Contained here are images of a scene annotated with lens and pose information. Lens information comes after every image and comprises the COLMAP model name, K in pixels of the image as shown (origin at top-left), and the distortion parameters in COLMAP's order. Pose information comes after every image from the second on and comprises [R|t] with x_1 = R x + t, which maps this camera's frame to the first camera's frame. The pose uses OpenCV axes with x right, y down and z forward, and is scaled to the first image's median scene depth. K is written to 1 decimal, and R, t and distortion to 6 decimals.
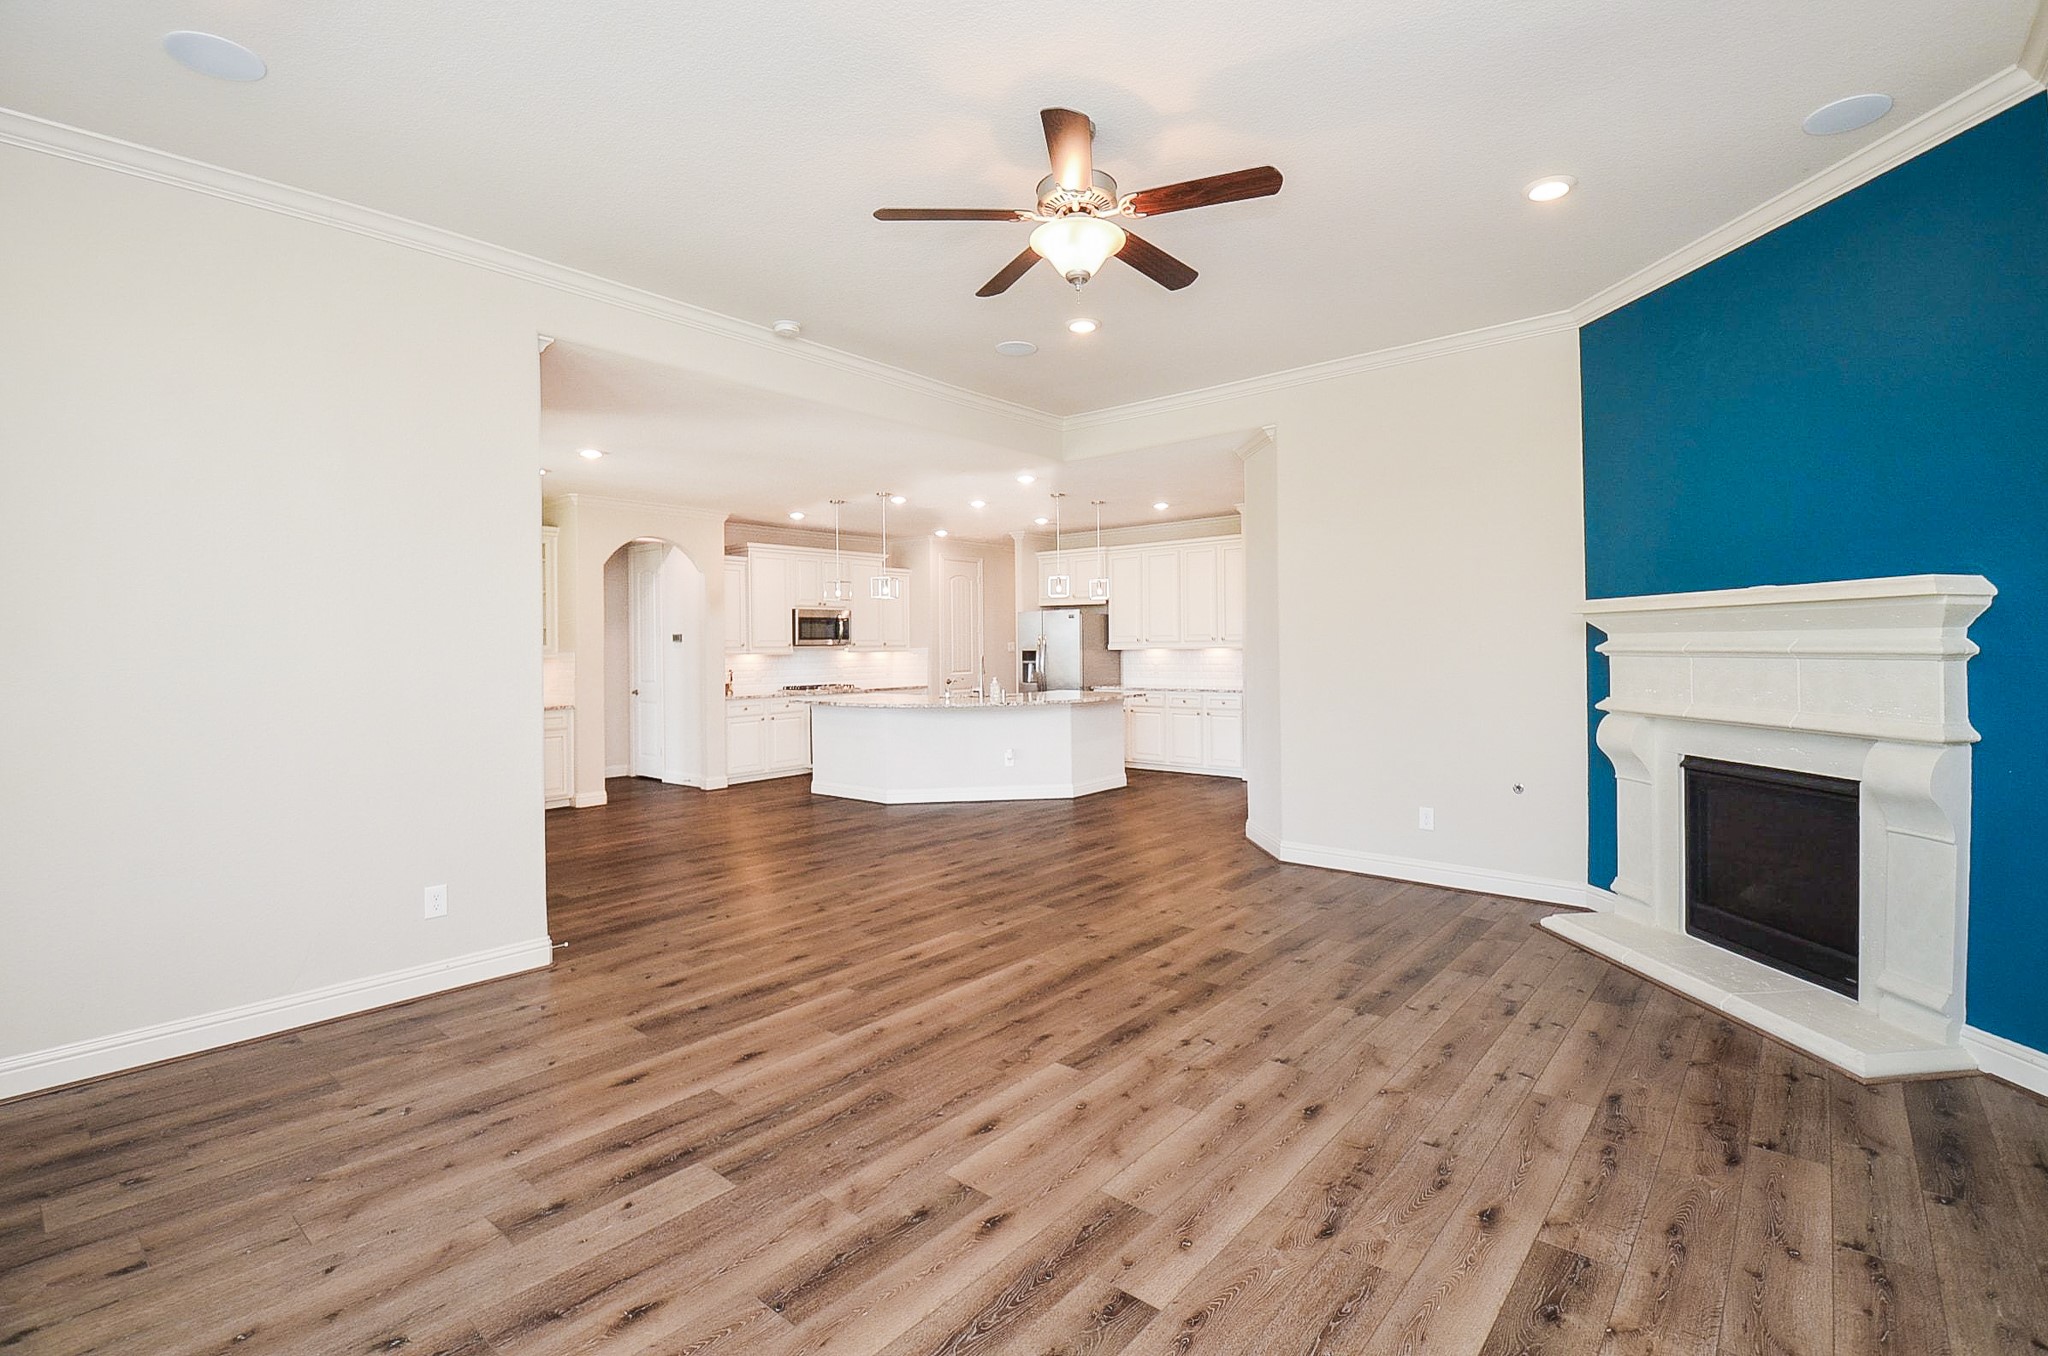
lens RADIAL K [[929.3, 0, 1019.6], [0, 929.3, 669.3], [0, 0, 1]] dist [0.001824, -0.010107]
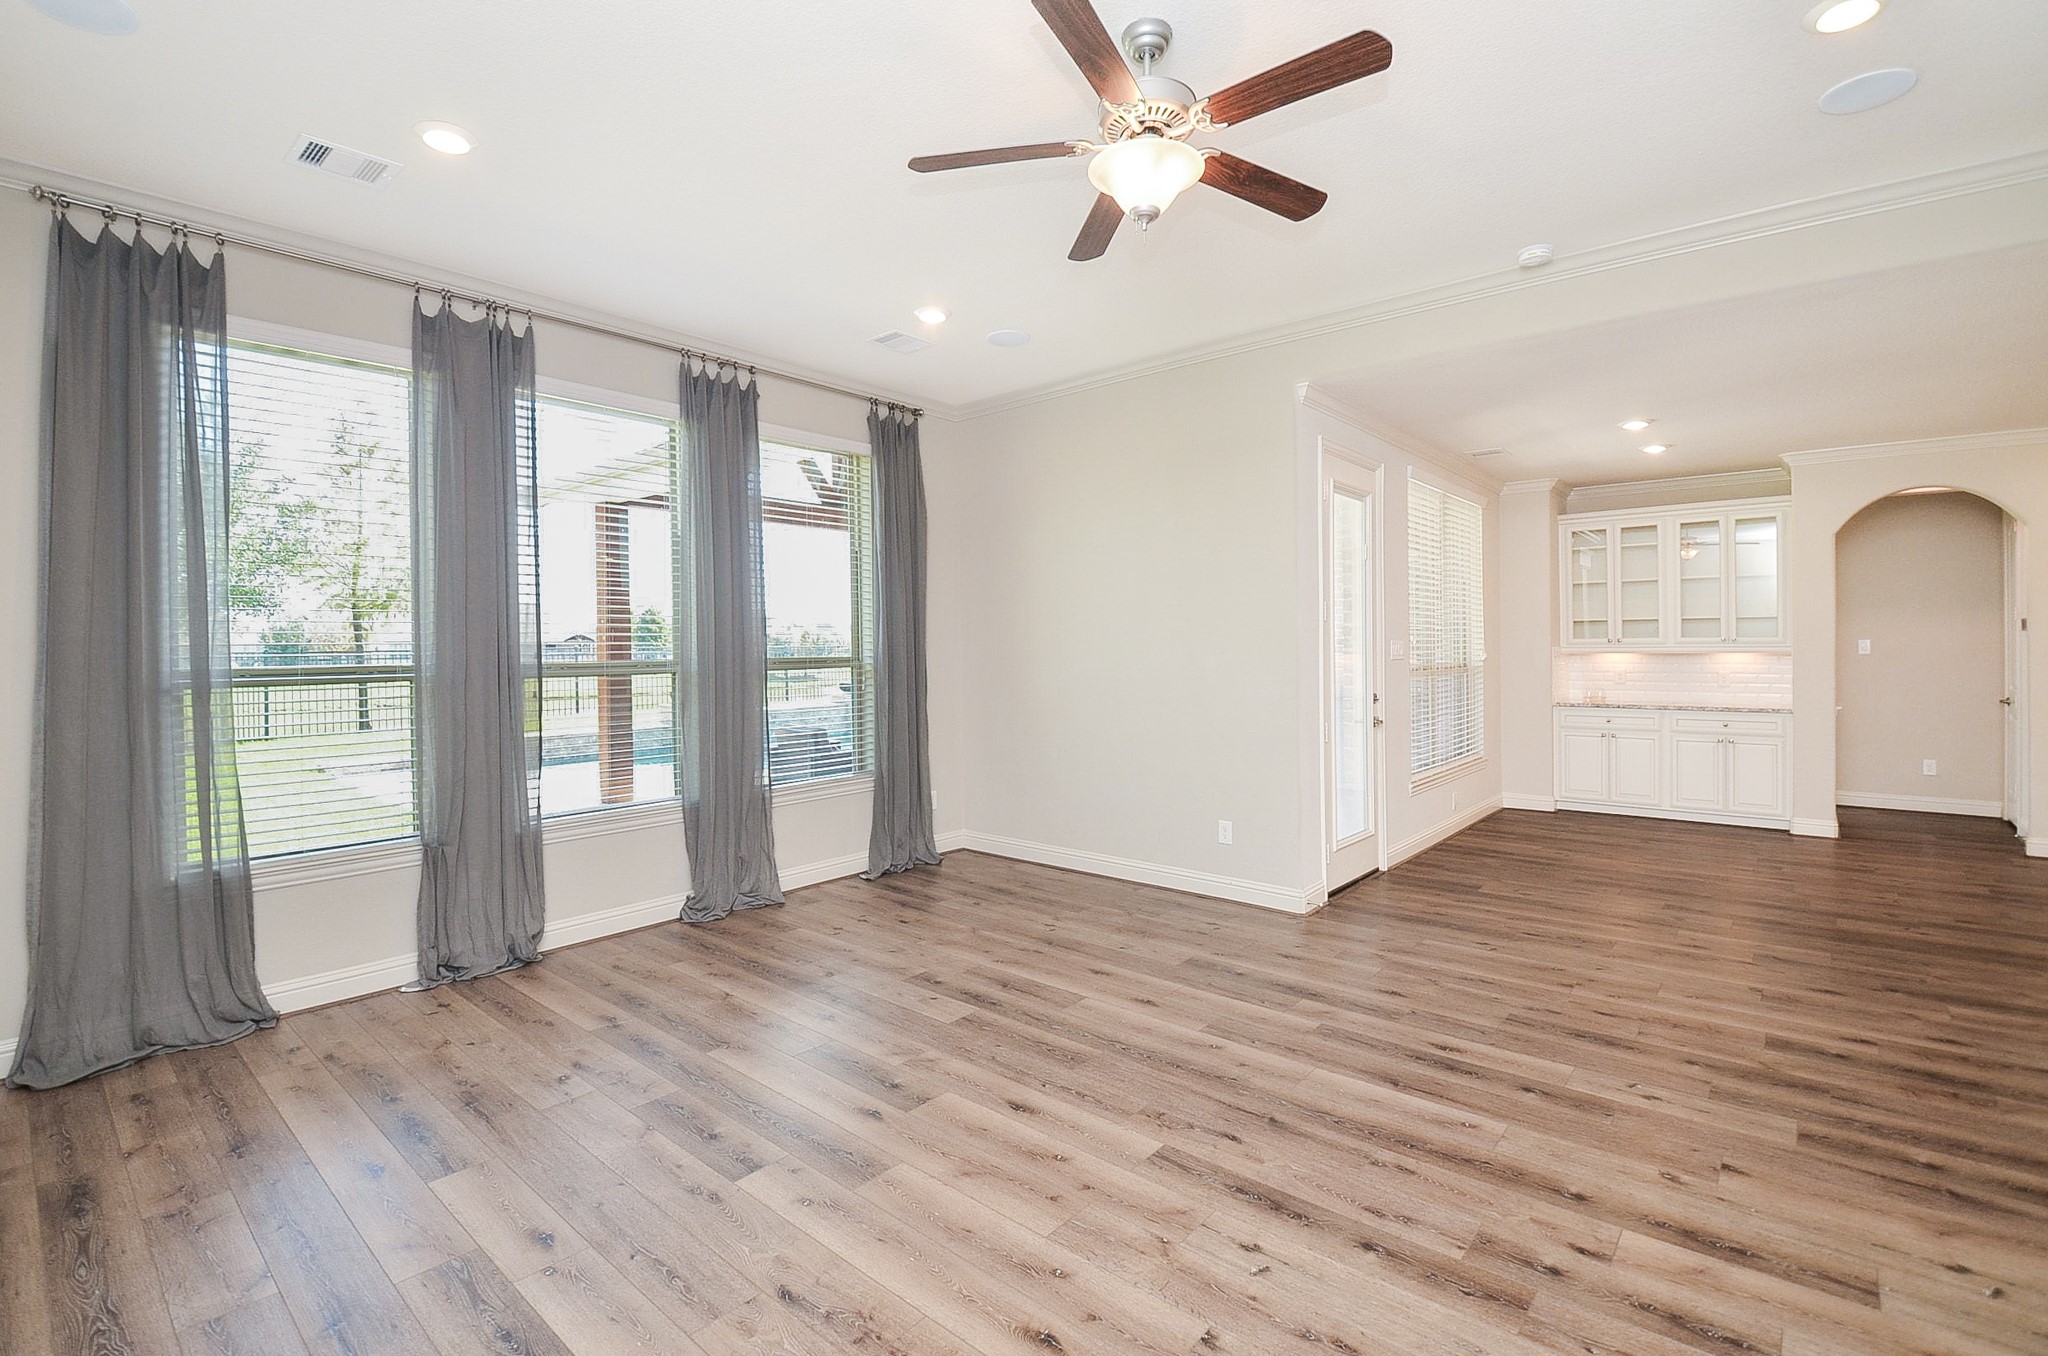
lens RADIAL K [[929.3, 0, 1020.2], [0, 929.3, 654.0], [0, 0, 1]] dist [0.001824, -0.010107]
pose [[-0.008483, 0.022328, -0.999715, 0.880050], [-0.016081, 0.999618, 0.022462, -0.039422], [0.999835, 0.016266, -0.008121, 0.874457]]
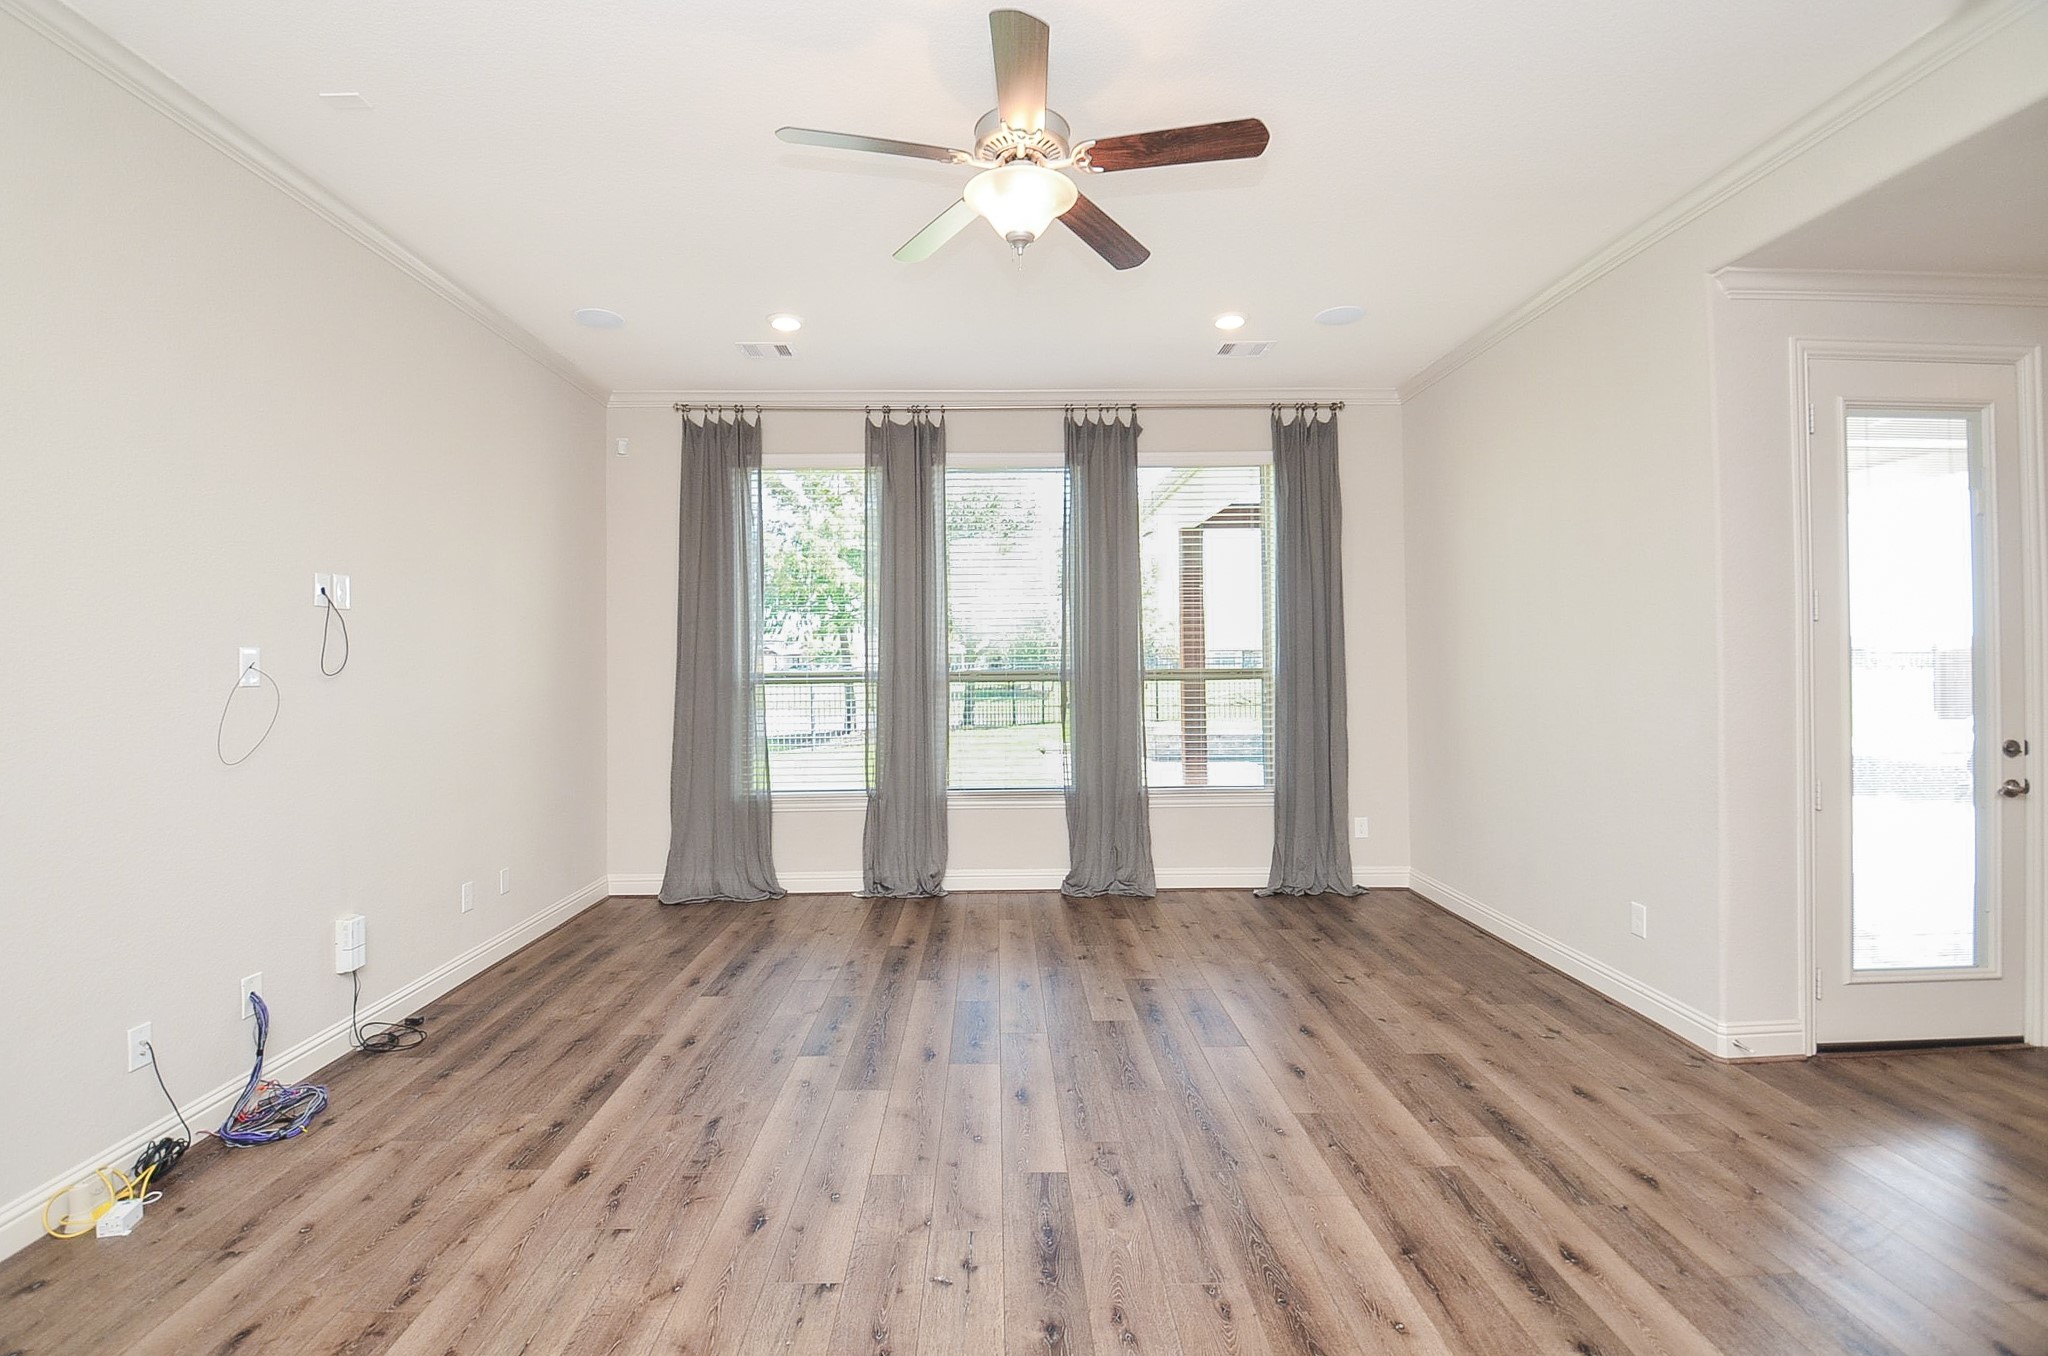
lens RADIAL K [[929.3, 0, 988.4], [0, 929.3, 653.1], [0, 0, 1]] dist [0.001824, -0.010107]
pose [[-0.755155, 0.012325, -0.655430, 0.629001], [0.000199, 0.999828, 0.018572, -0.052449], [0.655546, 0.013895, -0.755027, 1.581156]]
